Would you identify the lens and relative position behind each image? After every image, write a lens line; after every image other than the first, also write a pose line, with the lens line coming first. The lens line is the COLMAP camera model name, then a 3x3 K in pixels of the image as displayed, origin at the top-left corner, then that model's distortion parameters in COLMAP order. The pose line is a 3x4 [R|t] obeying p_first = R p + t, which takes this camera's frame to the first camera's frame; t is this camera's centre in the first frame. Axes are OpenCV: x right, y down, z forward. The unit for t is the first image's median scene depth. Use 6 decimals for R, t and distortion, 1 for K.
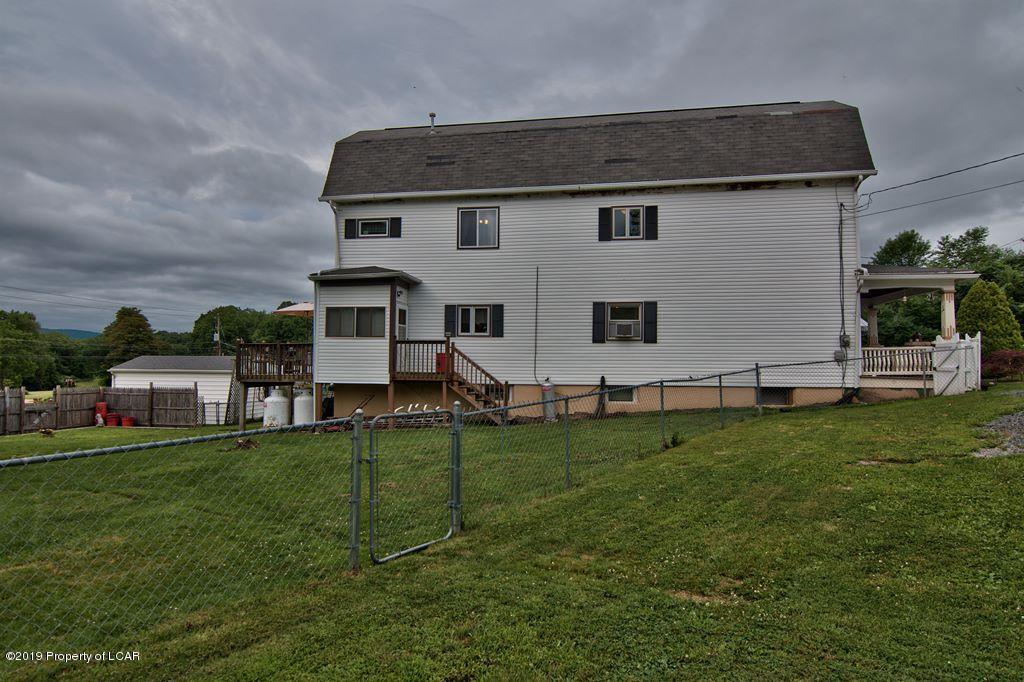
lens RADIAL K [[590.2, 0, 510.2], [0, 590.2, 357.0], [0, 0, 1]] dist [-0.012721, -0.000245]
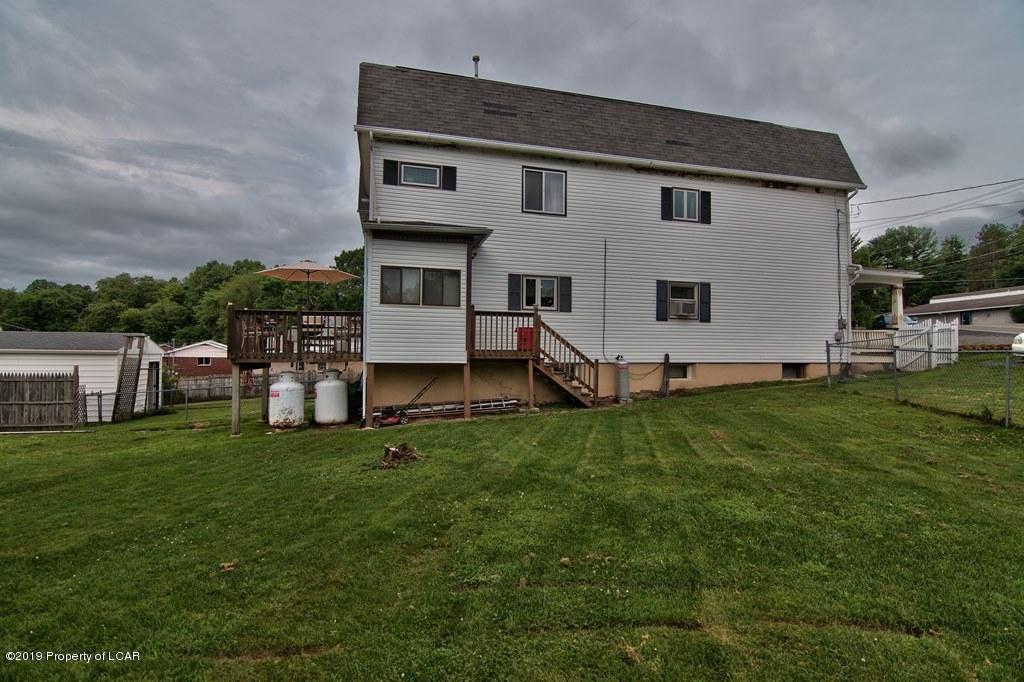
lens RADIAL K [[489.2, 0, 513.3], [0, 489.2, 349.1], [0, 0, 1]] dist [-0.012002, -0.007237]
pose [[0.910523, 0.002682, 0.413450, -0.425216], [-0.007522, 0.999921, 0.010079, 0.017746], [-0.413390, -0.012287, 0.910471, 0.346028]]
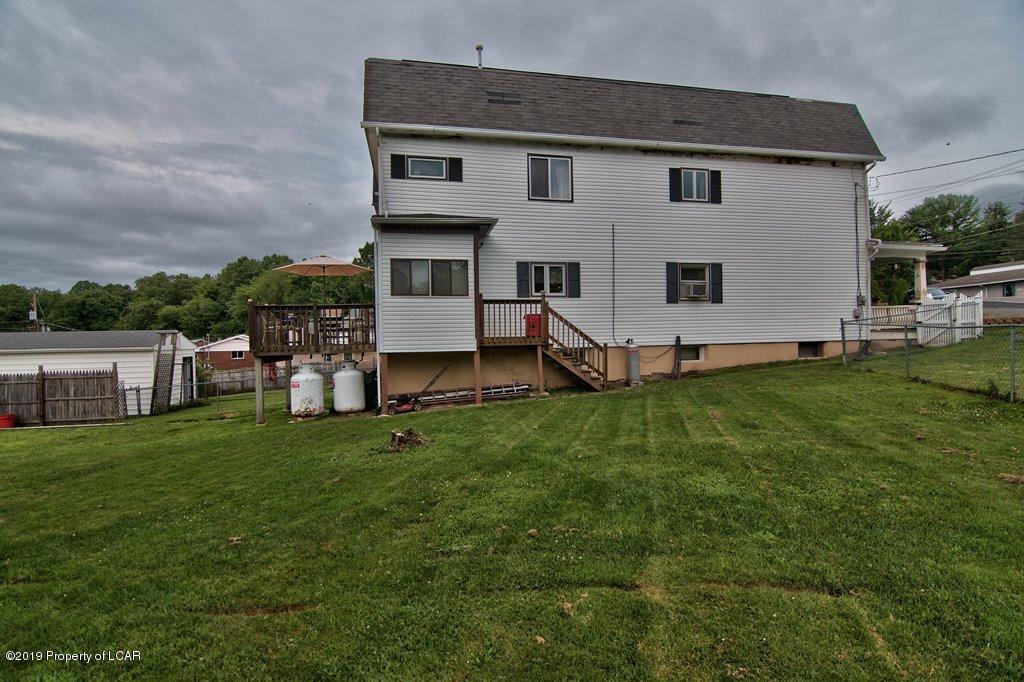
lens RADIAL K [[489.2, 0, 513.5], [0, 489.2, 347.1], [0, 0, 1]] dist [-0.012002, -0.007237]
pose [[0.931166, -0.031905, 0.363196, -0.407483], [0.020732, 0.999185, 0.034621, 0.016554], [-0.364005, -0.024708, 0.931069, 0.321848]]
